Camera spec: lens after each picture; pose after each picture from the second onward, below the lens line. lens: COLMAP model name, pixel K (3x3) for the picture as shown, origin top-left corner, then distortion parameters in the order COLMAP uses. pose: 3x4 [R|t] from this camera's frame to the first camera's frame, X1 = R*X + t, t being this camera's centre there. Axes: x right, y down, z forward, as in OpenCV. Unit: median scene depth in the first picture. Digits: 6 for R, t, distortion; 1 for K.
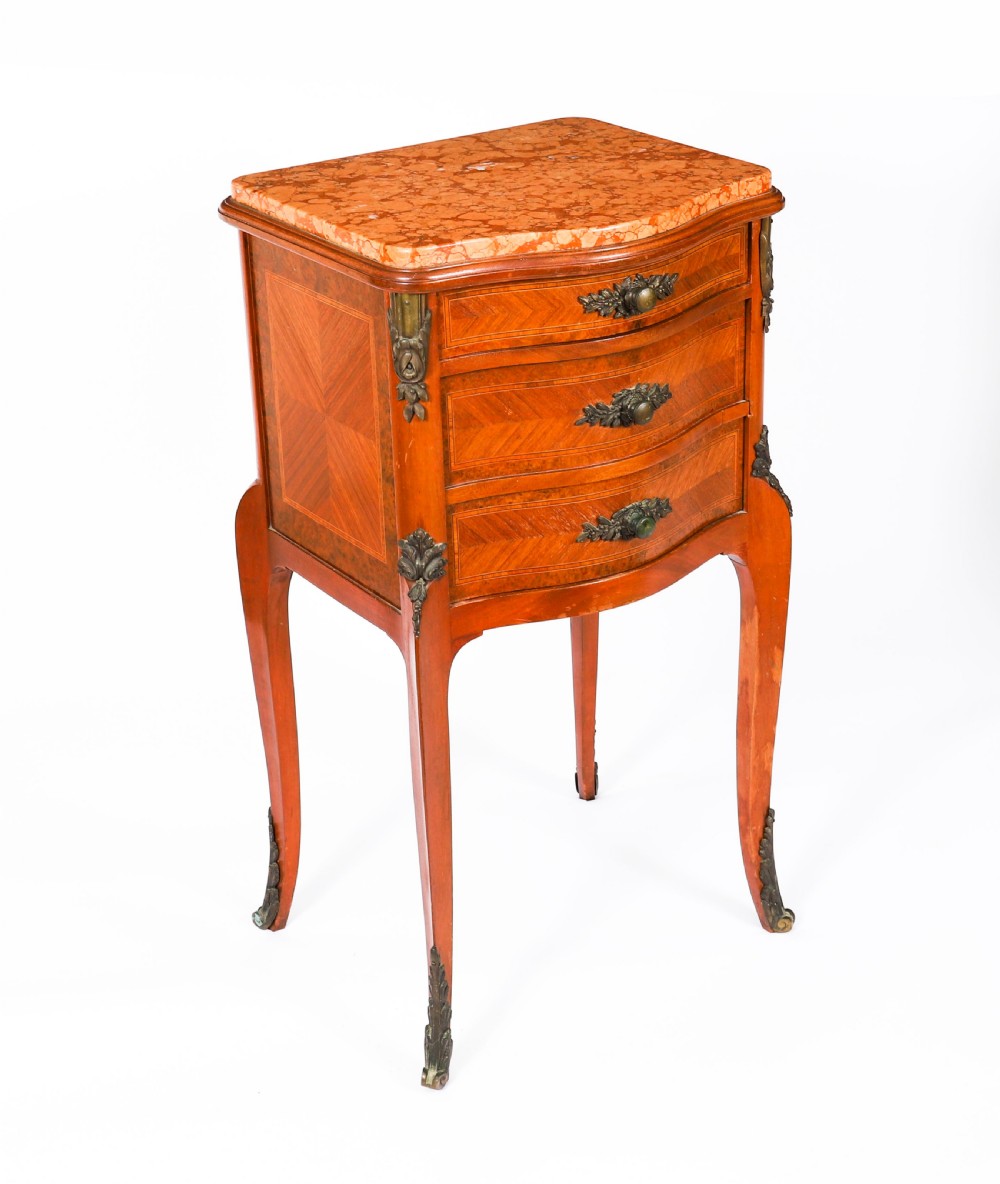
lens RADIAL K [[2186.9, 0, 537.8], [0, 2186.9, 565.8], [0, 0, 1]] dist [-0.065252, -0.030406]
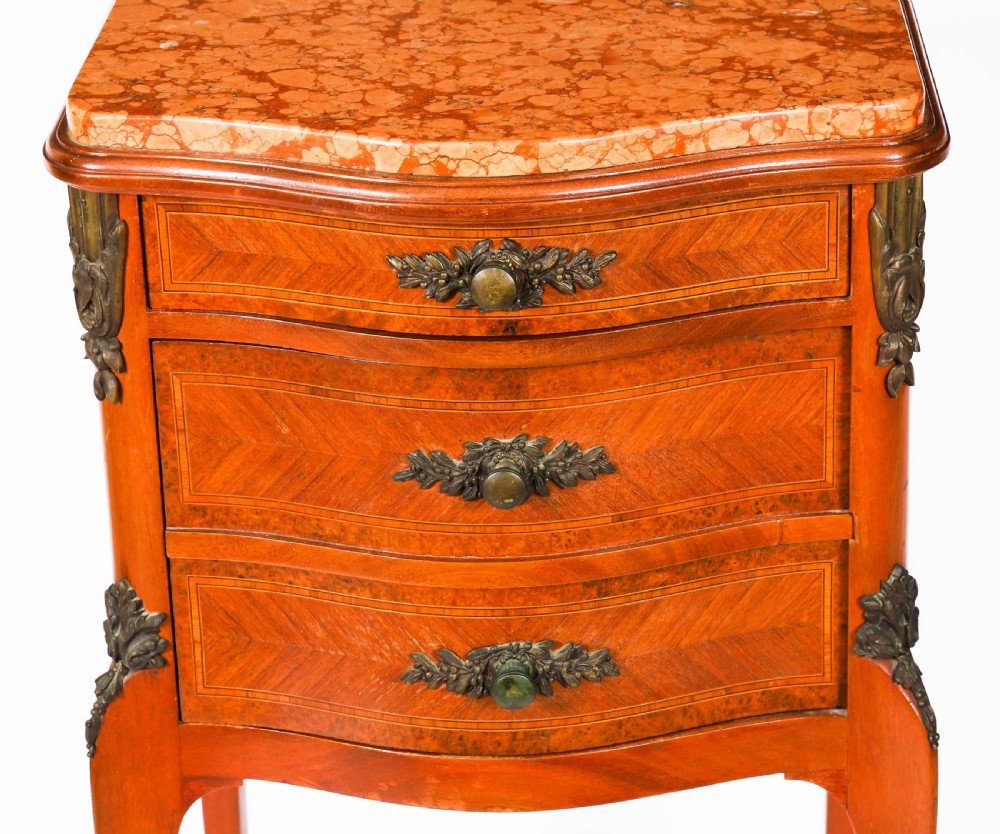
lens RADIAL K [[3276.0, 0, 559.1], [0, 3276.0, 419.7], [0, 0, 1]] dist [0.083255, 1.213088]
pose [[0.804334, 0.245926, -0.540895, 0.489837], [-0.241980, 0.966992, 0.079823, -0.151996], [0.542671, 0.066681, 0.837294, 0.312303]]
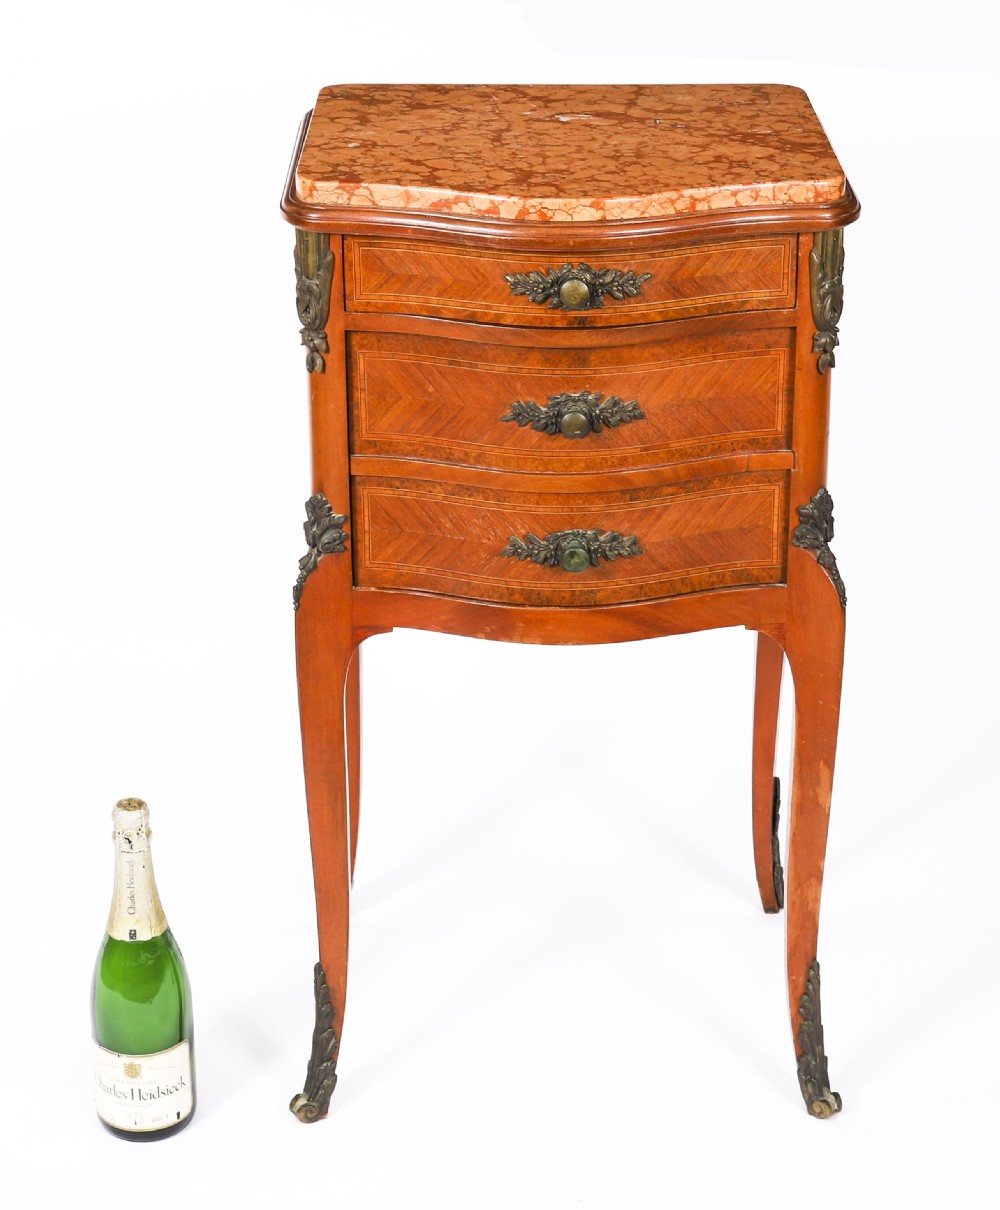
lens RADIAL K [[2737.3, 0, 540.4], [0, 2737.3, 602.5], [0, 0, 1]] dist [-0.009929, 0.082056]
pose [[0.823447, 0.253046, -0.507841, 0.586531], [-0.252009, 0.965026, 0.072227, -0.075303], [0.508357, 0.068506, 0.858418, 0.077109]]
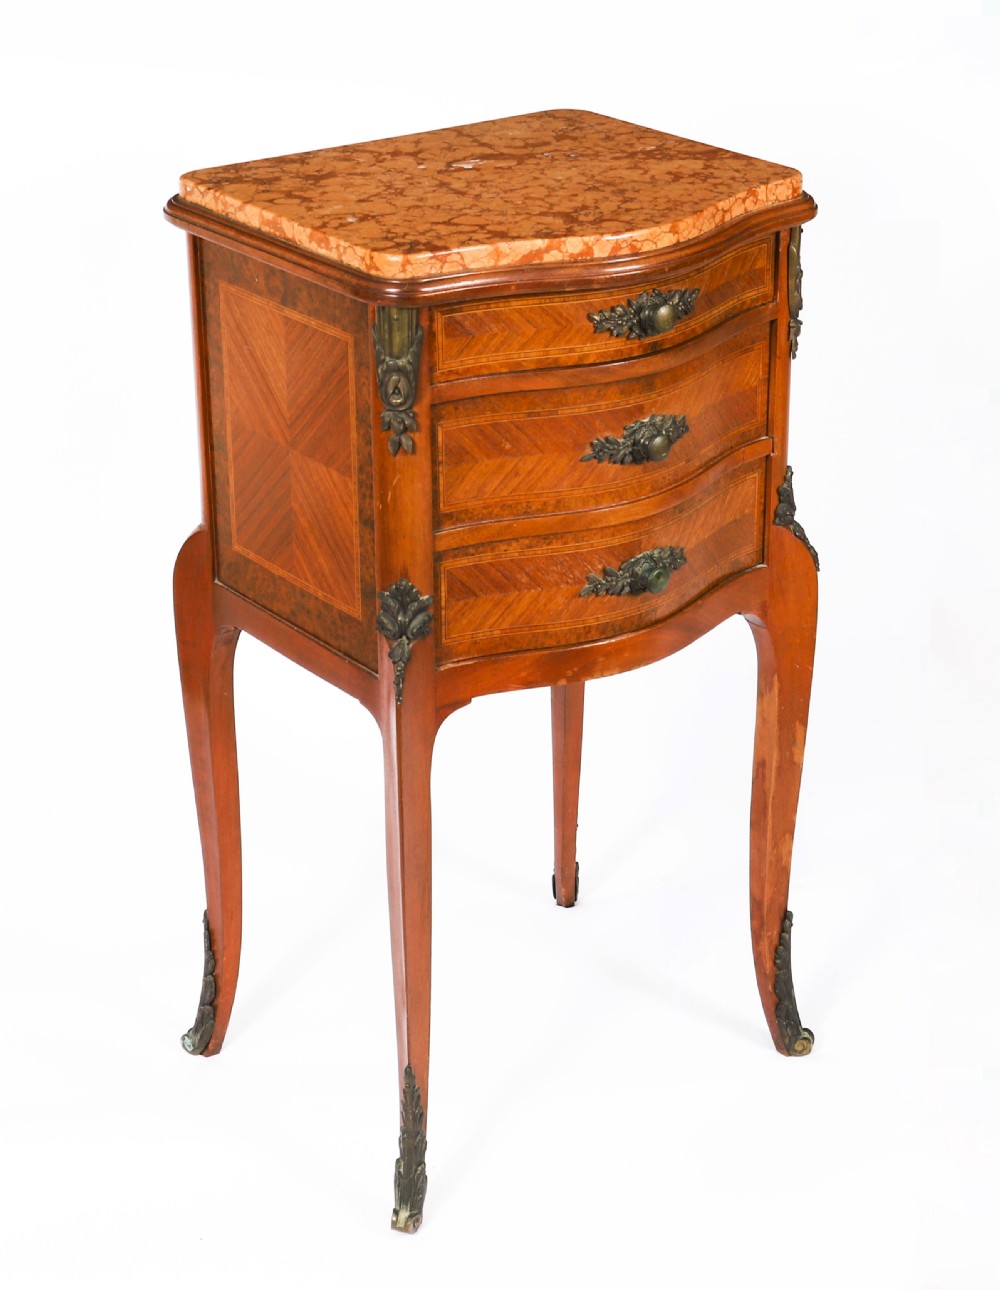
lens RADIAL K [[2691.8, 0, 555.2], [0, 2691.8, 642.9], [0, 0, 1]] dist [-0.037170, -0.068792]
pose [[0.998756, 0.004286, 0.049687, -0.045259], [-0.003876, 0.999958, -0.008344, 0.016651], [-0.049721, 0.008141, 0.998730, -0.069635]]
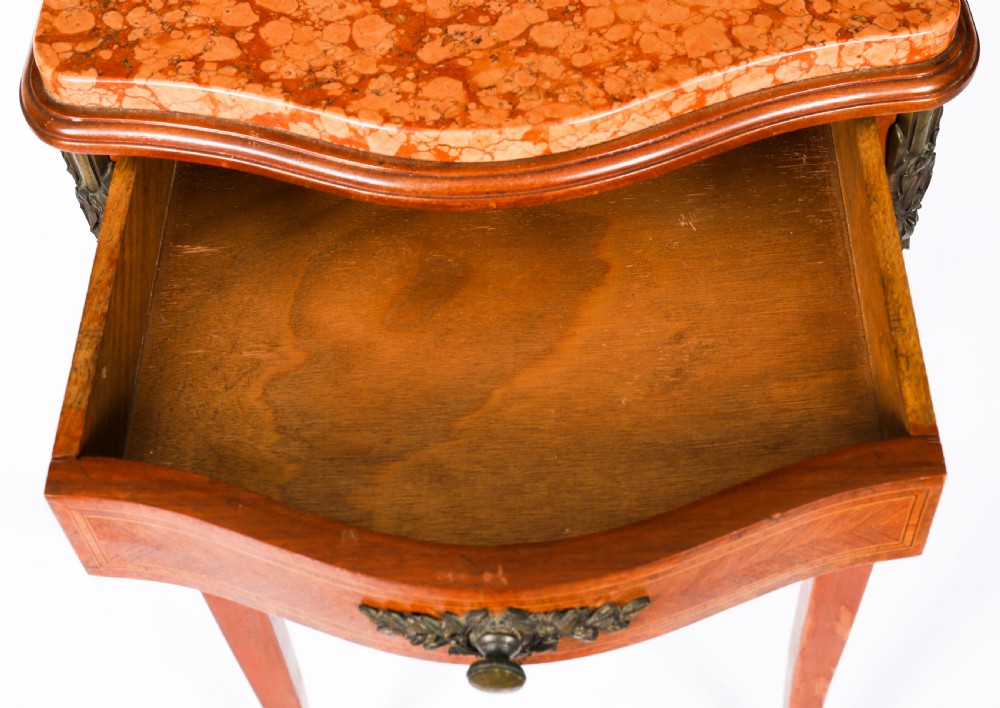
lens RADIAL K [[1543.5, 0, 500.0], [0, 1543.5, 354.0], [0, 0, 1]] dist [0.004601, 0.010326]
pose [[0.821501, 0.427883, -0.376898, 0.187586], [-0.202866, 0.837057, 0.508115, -0.276161], [0.532899, -0.340957, 0.774446, 0.676693]]
